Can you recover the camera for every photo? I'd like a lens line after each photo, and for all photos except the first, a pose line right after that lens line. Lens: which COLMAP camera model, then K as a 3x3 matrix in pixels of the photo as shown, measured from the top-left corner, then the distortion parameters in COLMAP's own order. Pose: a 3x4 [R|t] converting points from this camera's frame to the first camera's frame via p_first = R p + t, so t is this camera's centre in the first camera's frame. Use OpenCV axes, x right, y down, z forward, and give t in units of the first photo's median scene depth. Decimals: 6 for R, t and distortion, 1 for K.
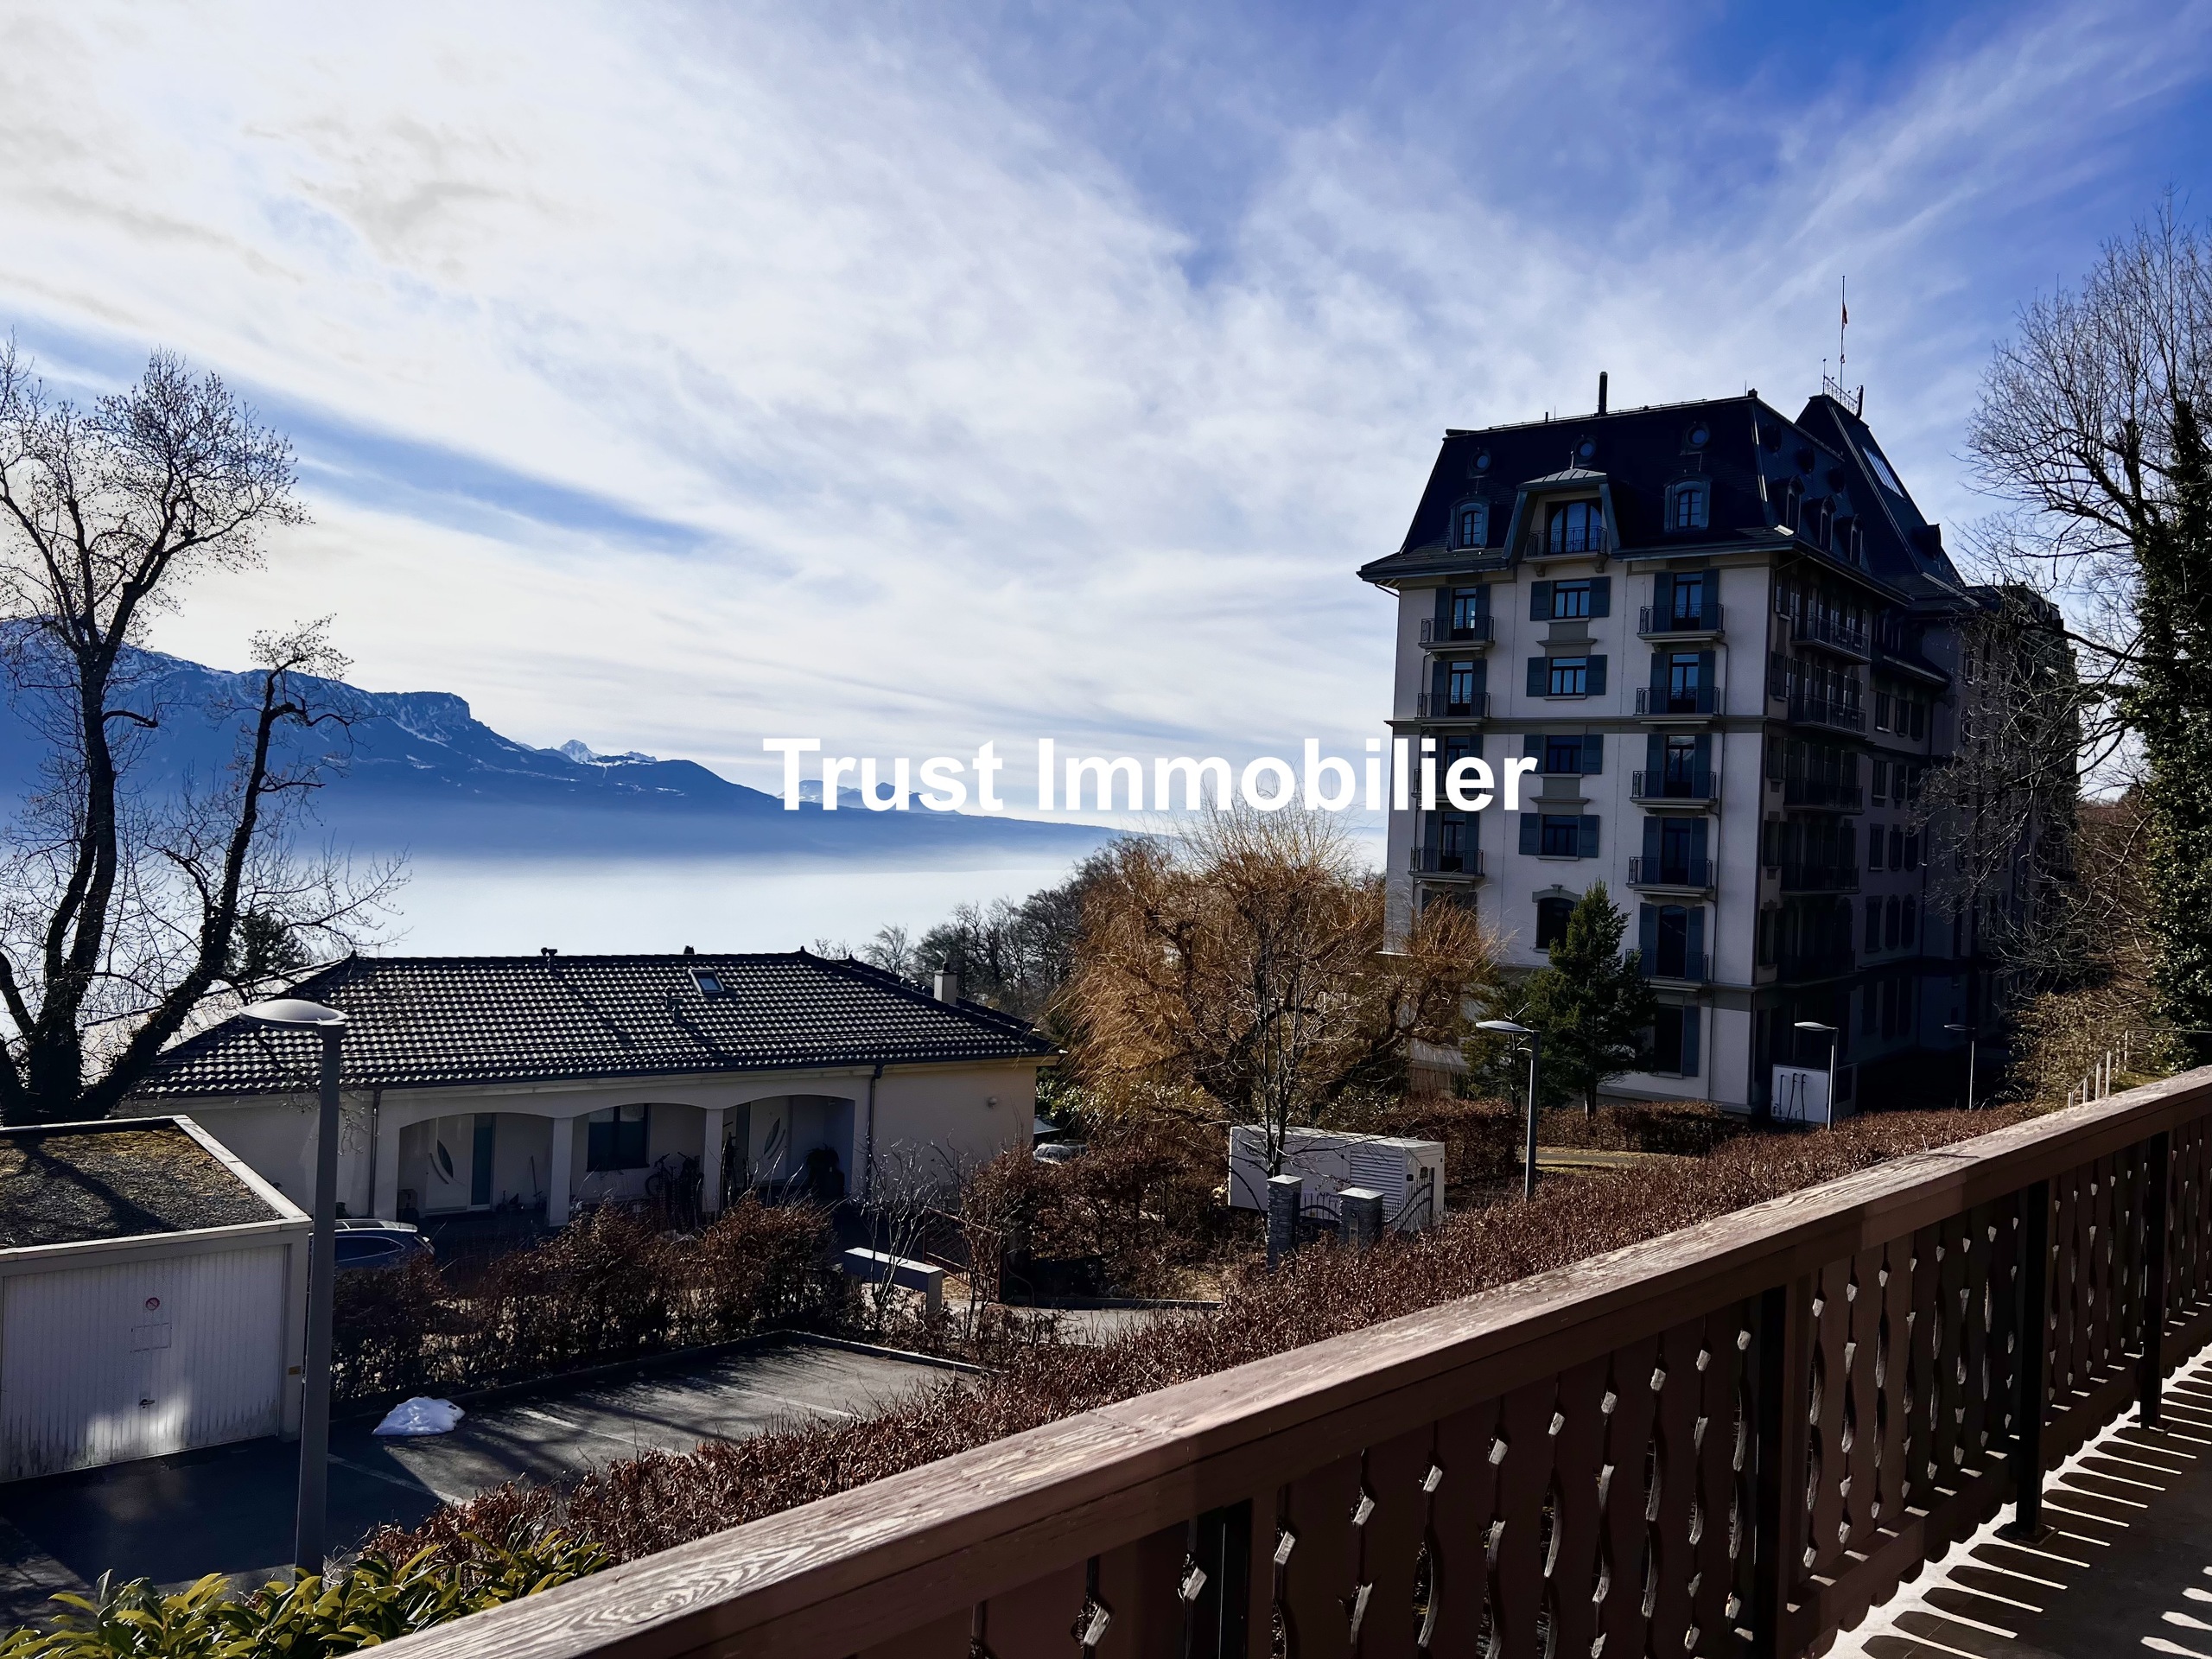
lens RADIAL K [[1698.1, 0, 1106.0], [0, 1698.1, 829.5], [0, 0, 1]] dist [0.046269, -0.003433]
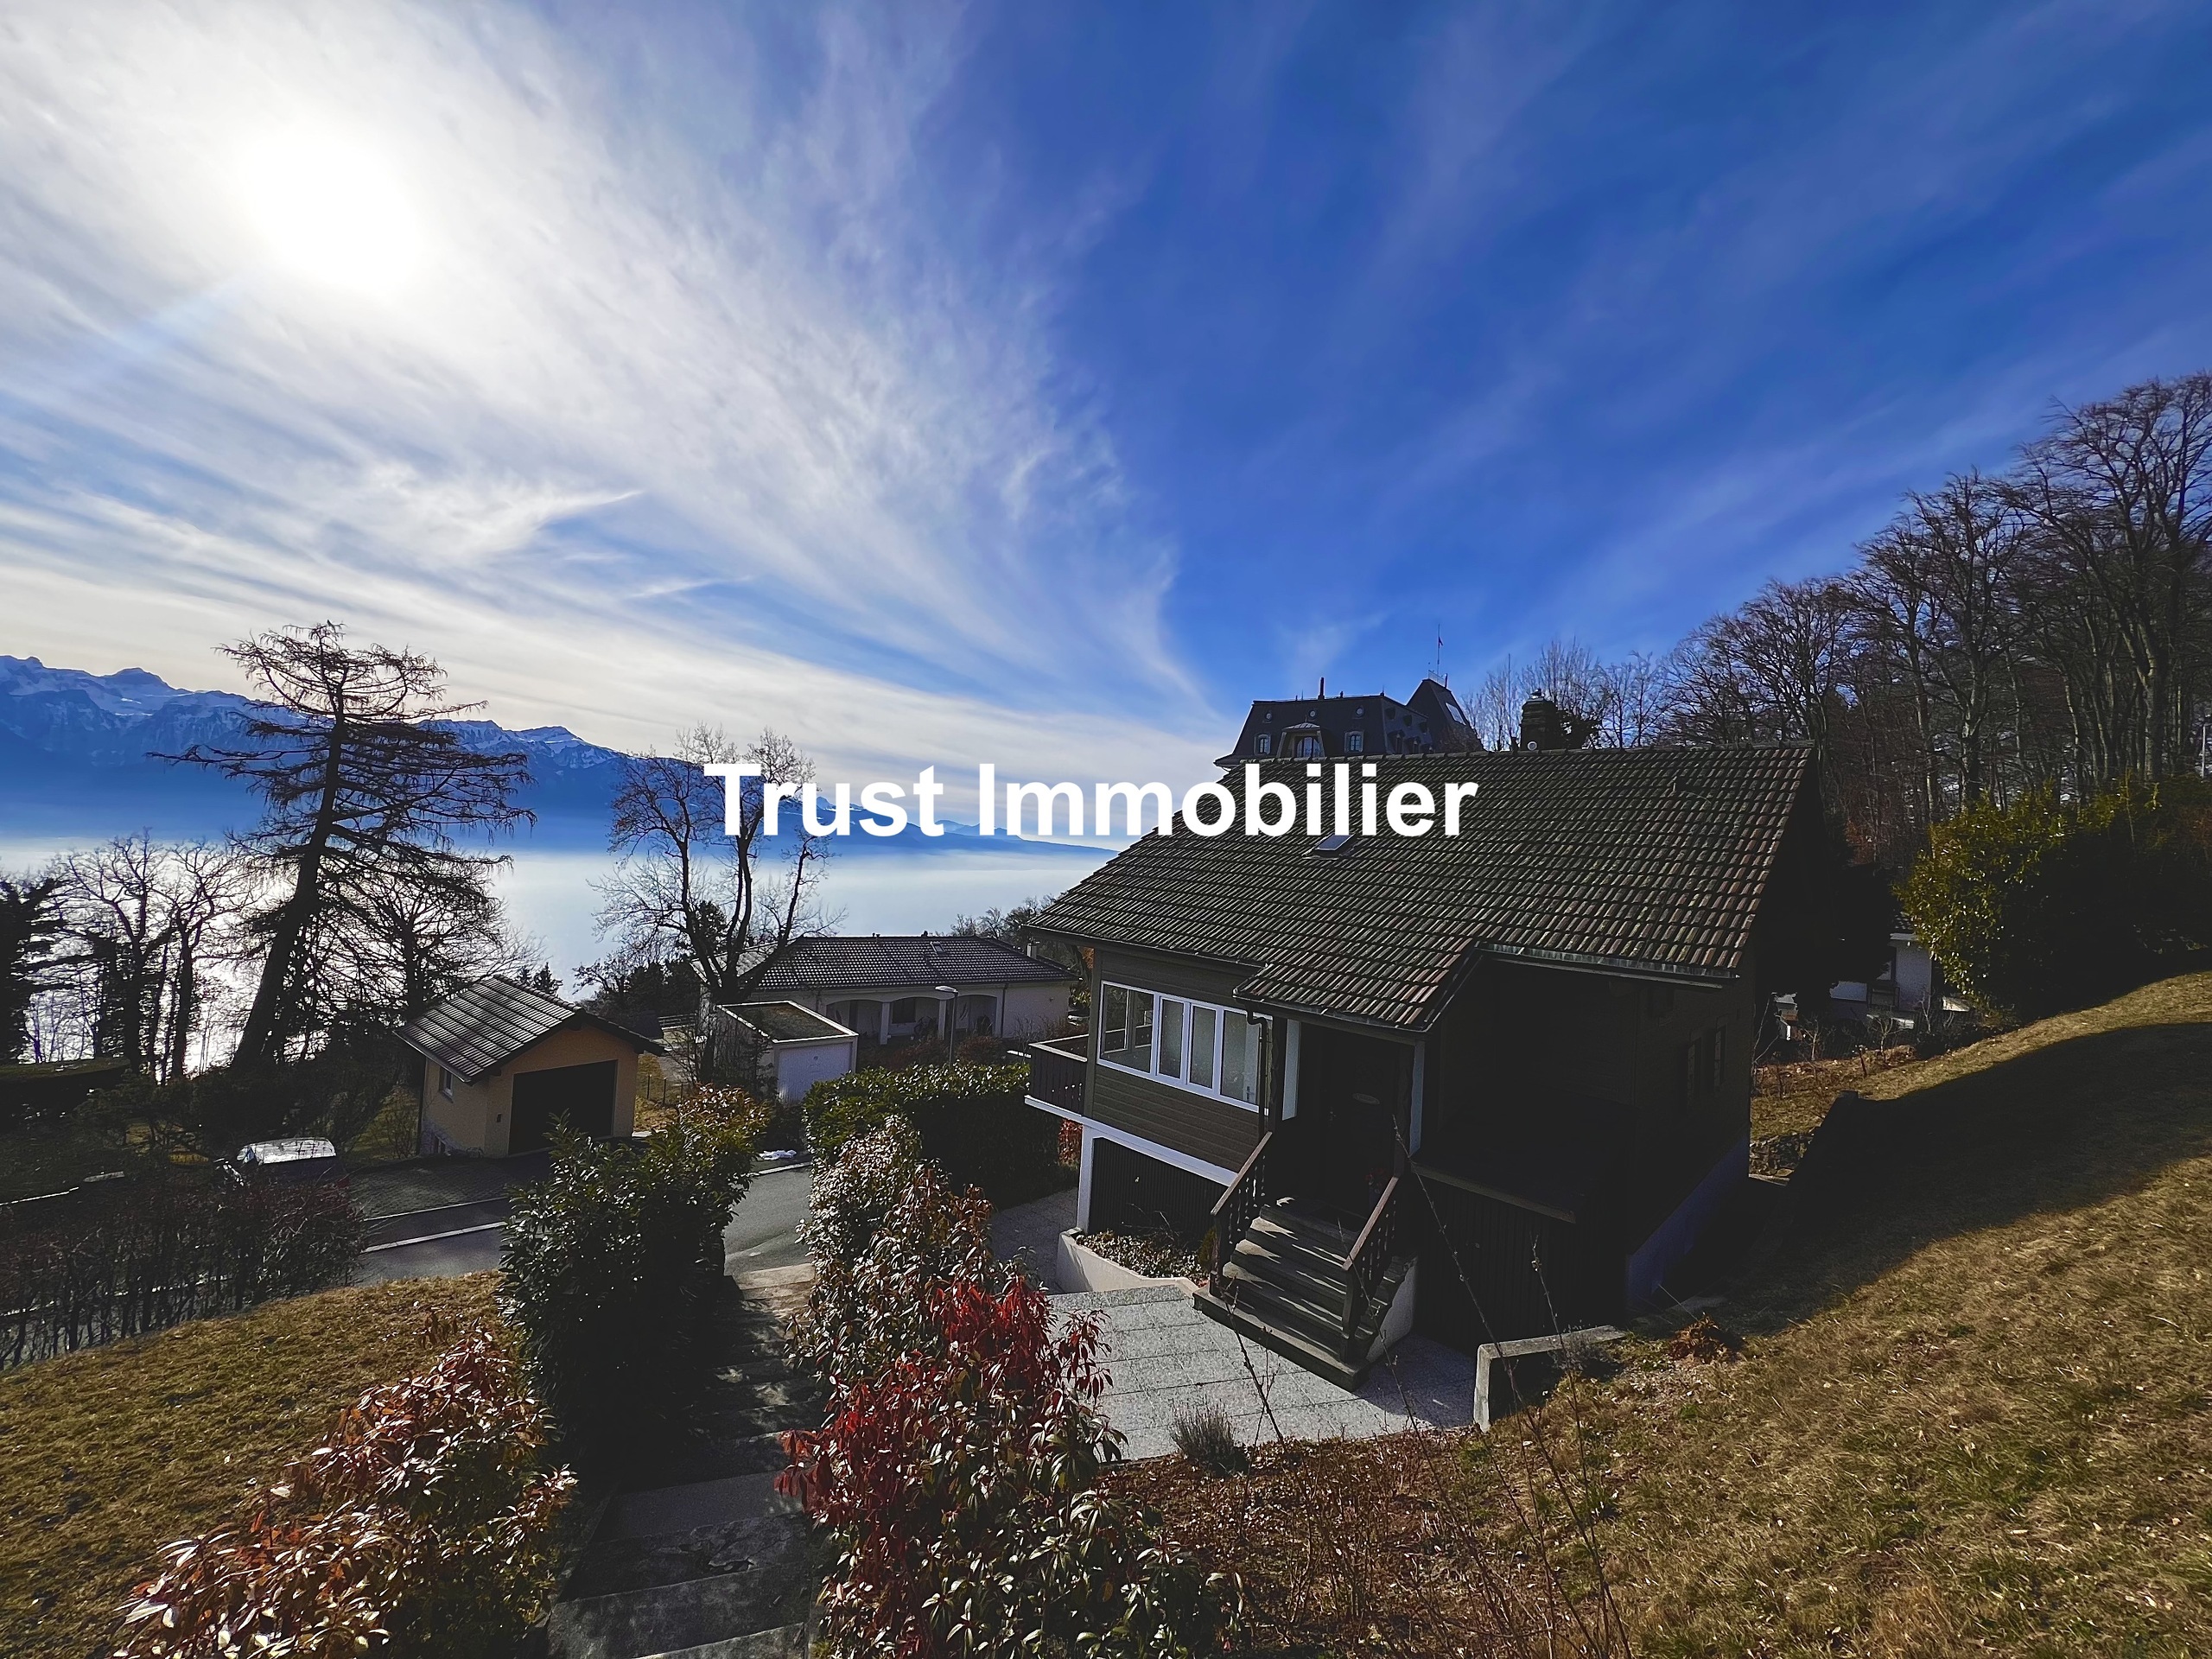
lens RADIAL K [[869.4, 0, 1106.0], [0, 869.4, 829.5], [0, 0, 1]] dist [-0.000644, -0.000032]
pose [[0.999760, 0.020443, 0.007822, -0.001079], [-0.020215, 0.999397, -0.028221, -0.030883], [-0.008394, 0.028056, 0.999571, -0.160932]]
